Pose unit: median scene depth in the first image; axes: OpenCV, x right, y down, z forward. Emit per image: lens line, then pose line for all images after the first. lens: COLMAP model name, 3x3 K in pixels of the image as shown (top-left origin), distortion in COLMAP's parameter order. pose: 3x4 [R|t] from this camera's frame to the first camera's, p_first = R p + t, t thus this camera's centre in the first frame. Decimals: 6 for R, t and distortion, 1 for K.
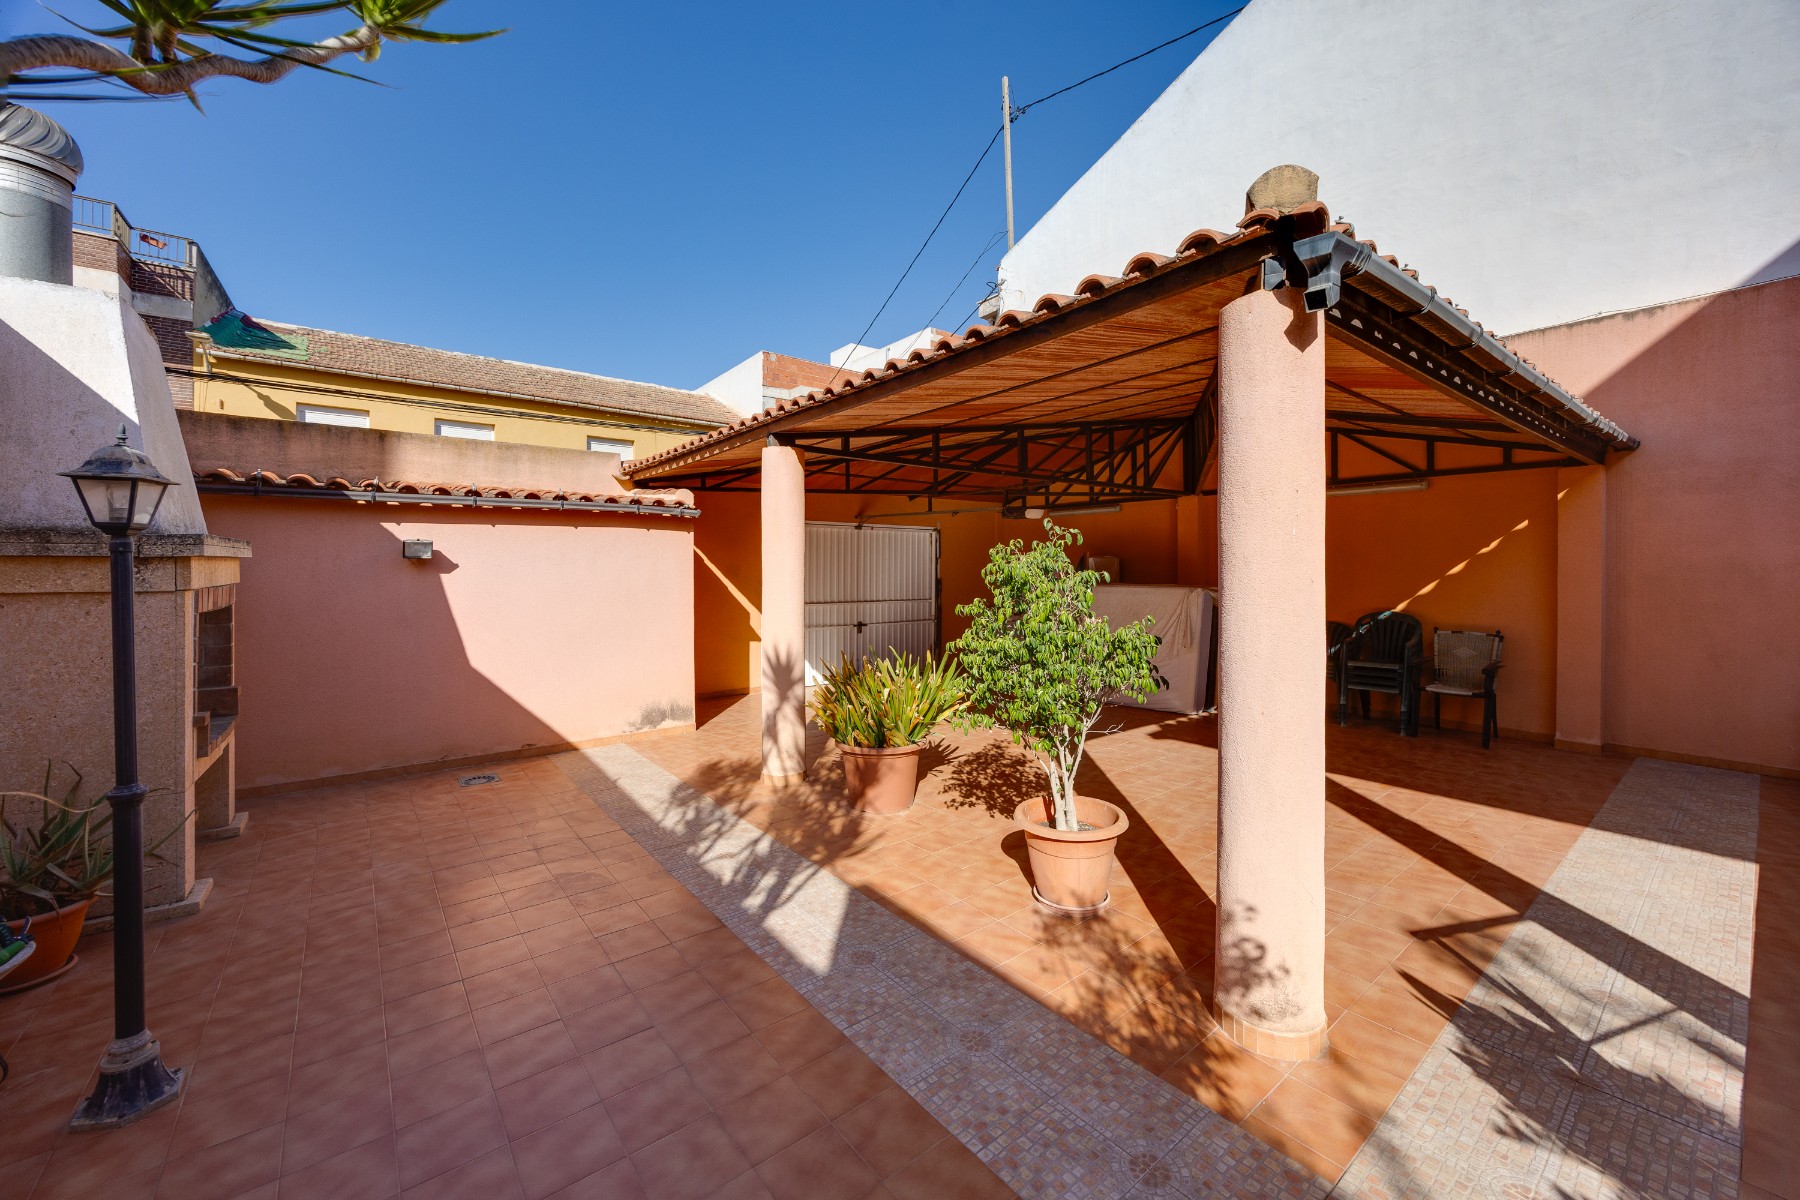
lens RADIAL K [[704.9, 0, 897.3], [0, 704.9, 571.7], [0, 0, 1]] dist [-0.001672, -0.000241]
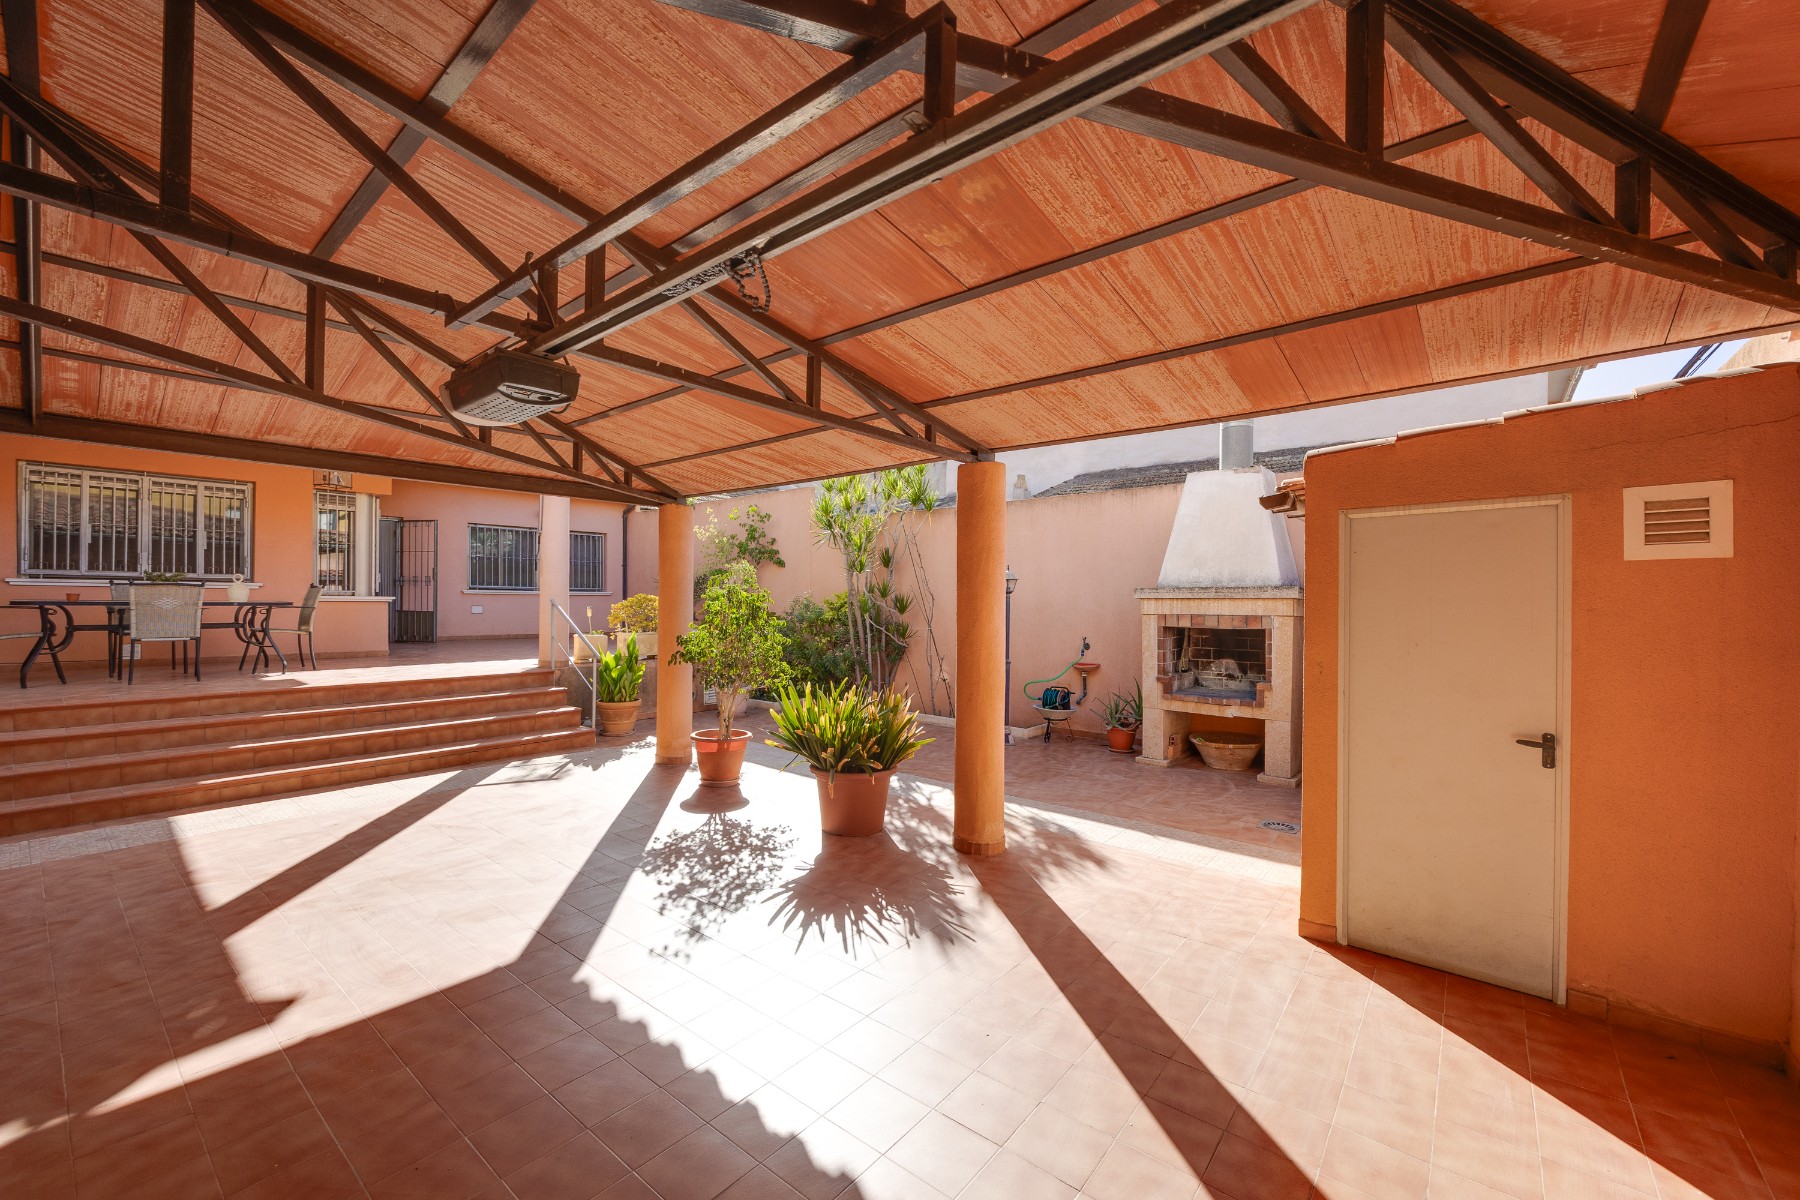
lens RADIAL K [[704.9, 0, 904.4], [0, 704.9, 601.3], [0, 0, 1]] dist [-0.001672, -0.000241]
pose [[-0.974007, -0.010063, -0.226295, 0.160871], [-0.011350, 0.999926, 0.004386, -0.012461], [0.226234, 0.006840, -0.974049, 2.279318]]
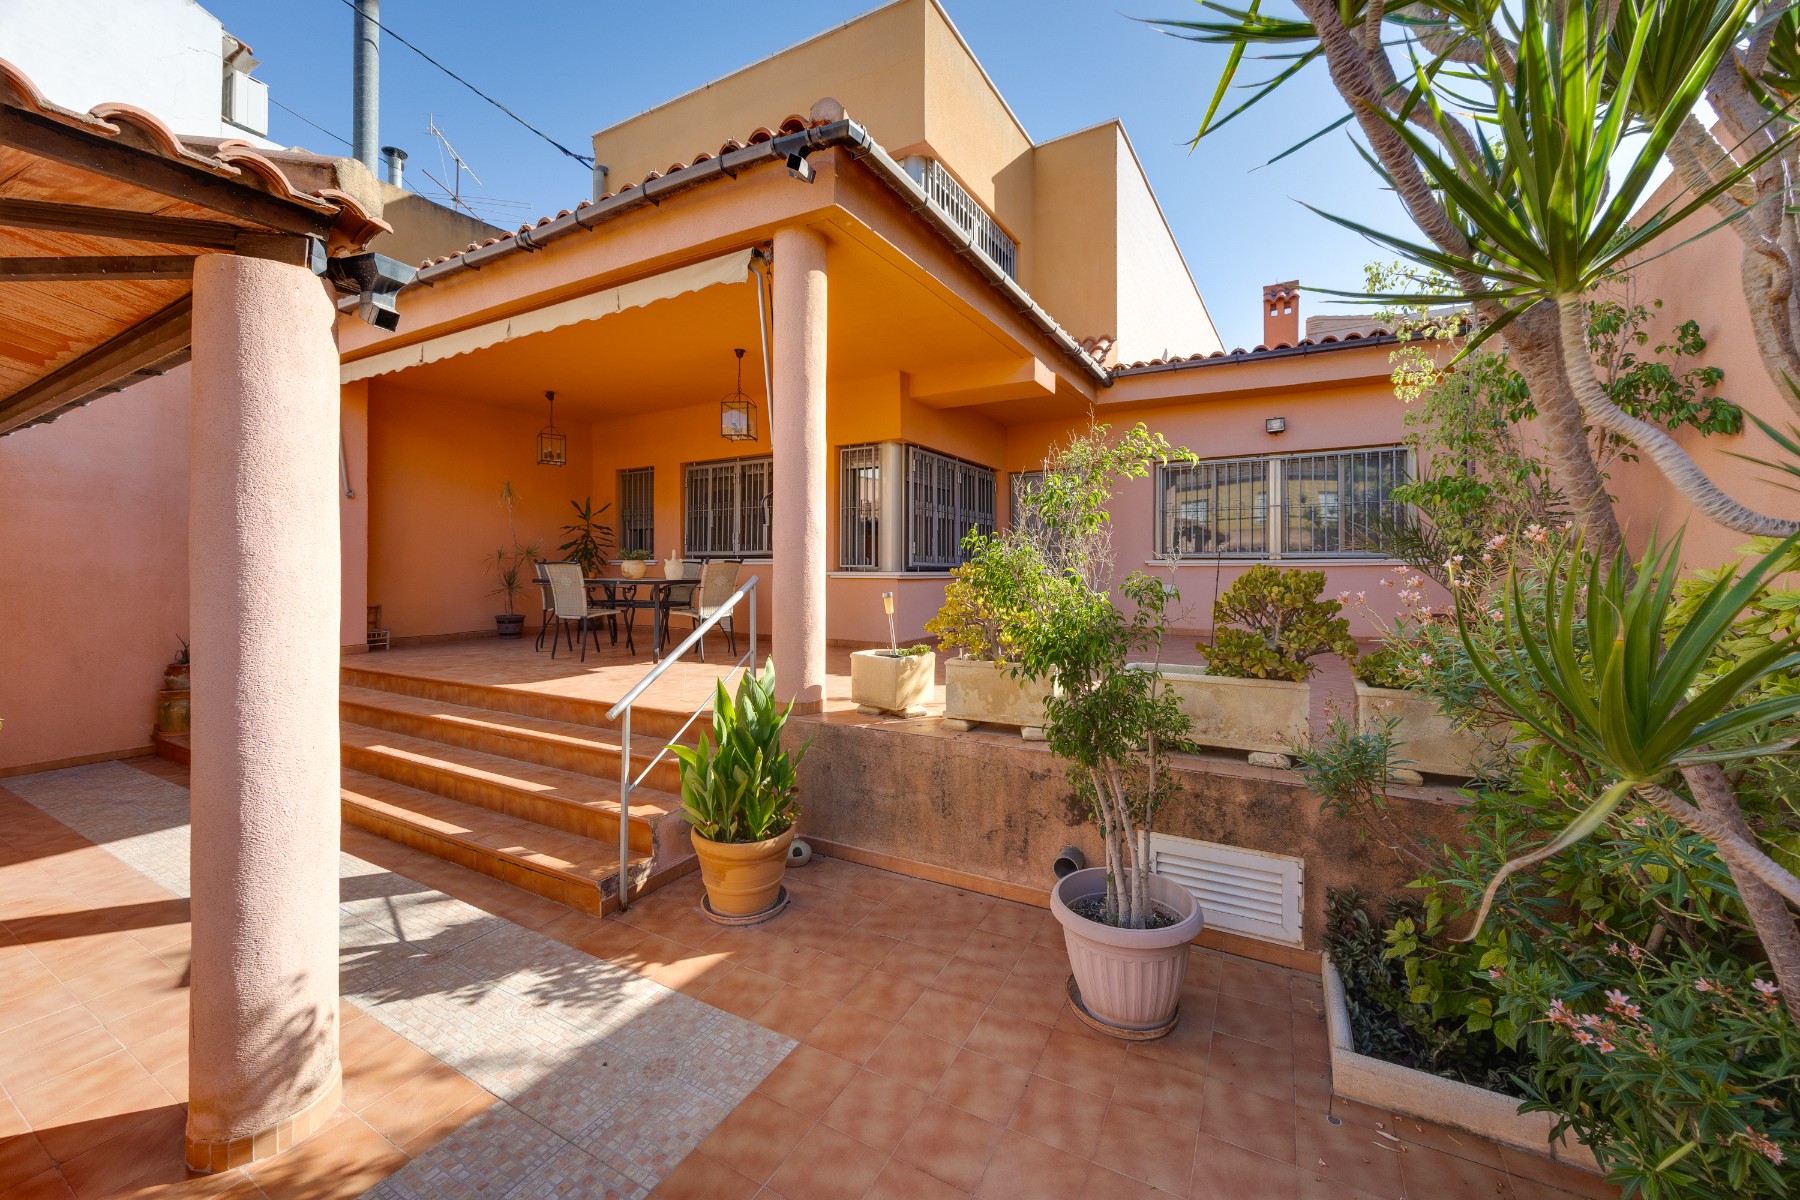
lens RADIAL K [[704.9, 0, 887.0], [0, 704.9, 566.7], [0, 0, 1]] dist [-0.001672, -0.000241]
pose [[-0.384828, 0.001534, 0.922987, -0.315969], [0.004100, 0.999992, 0.000047, -0.012788], [-0.922979, 0.003803, -0.384831, 0.364947]]
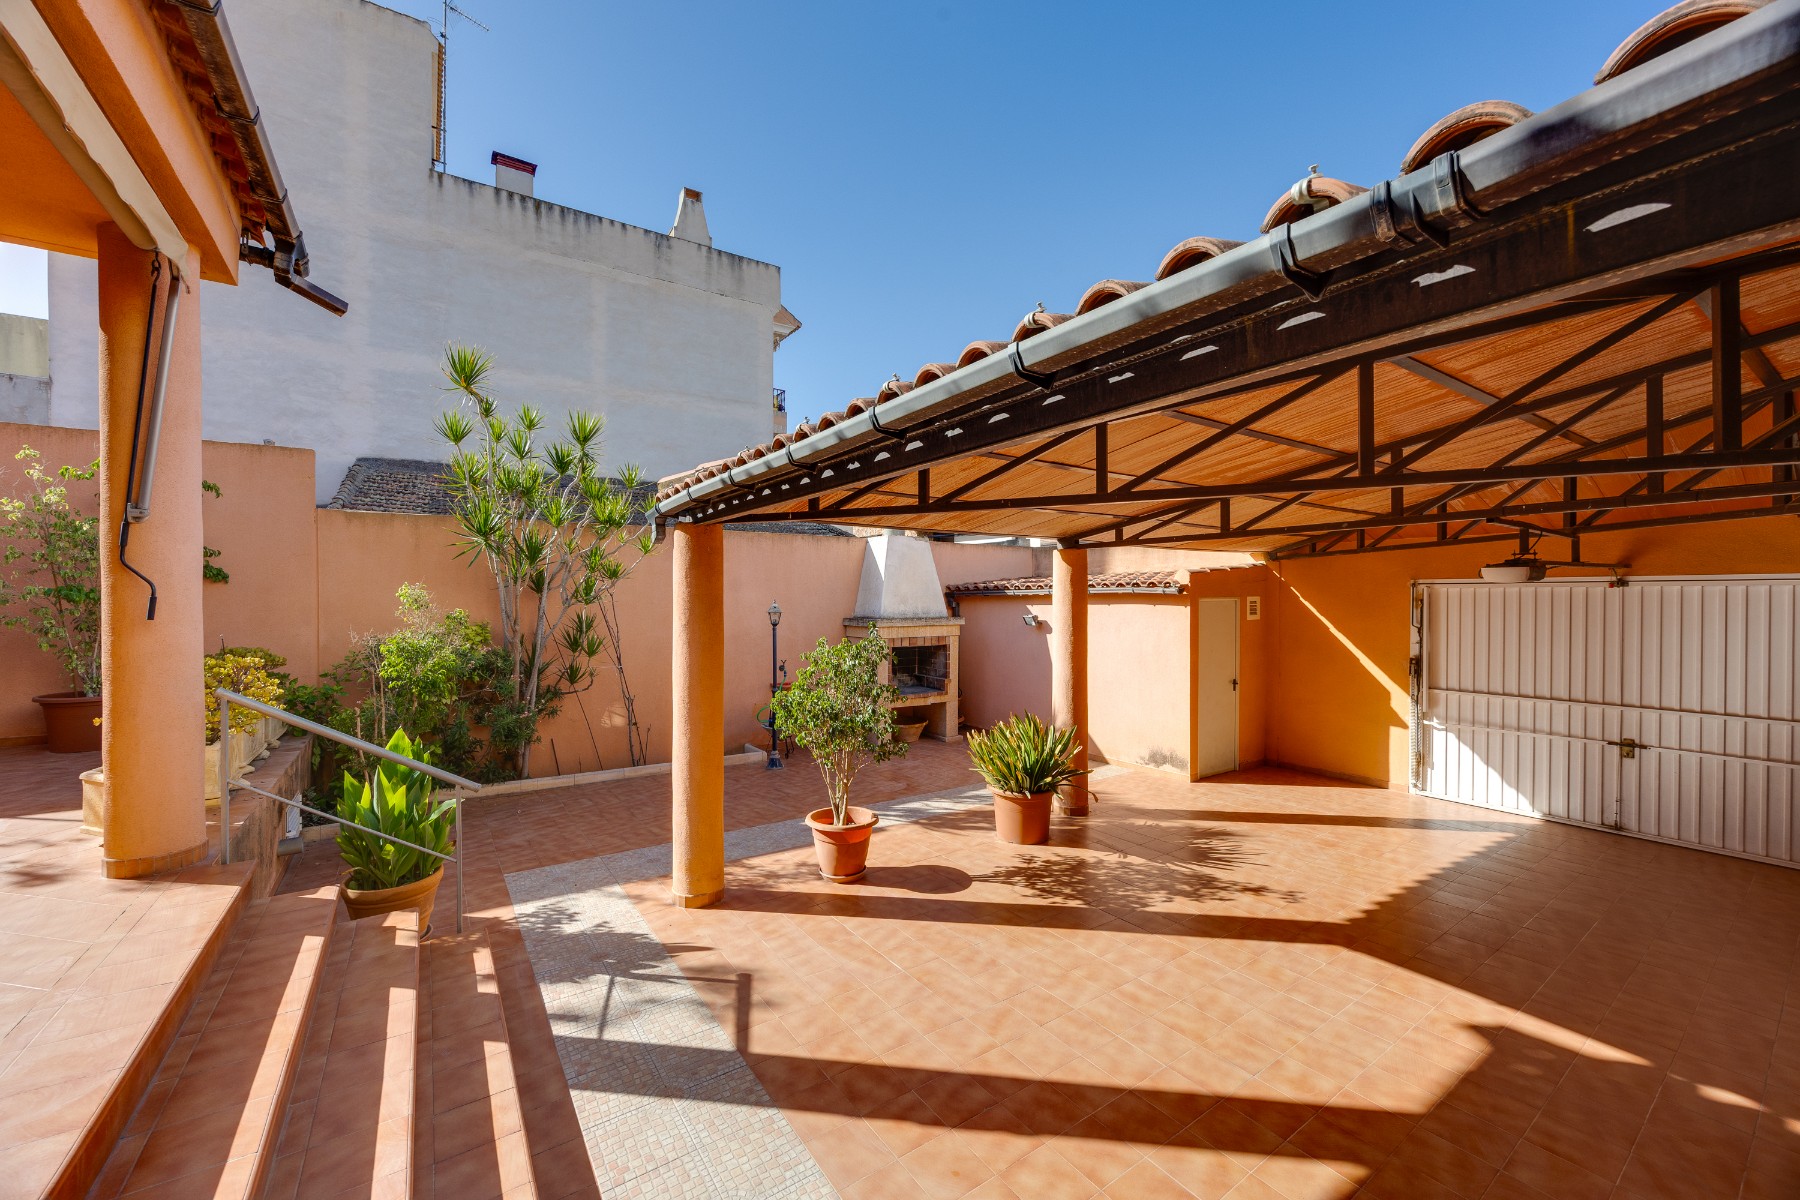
lens RADIAL K [[671.4, 0, 880.2], [0, 671.4, 609.4], [0, 0, 1]] dist [-0.001306, -0.000099]
pose [[-0.083878, 0.011972, -0.996404, 1.336208], [-0.006694, 0.999898, 0.012578, -0.100714], [0.996454, 0.007725, -0.083789, 0.945150]]
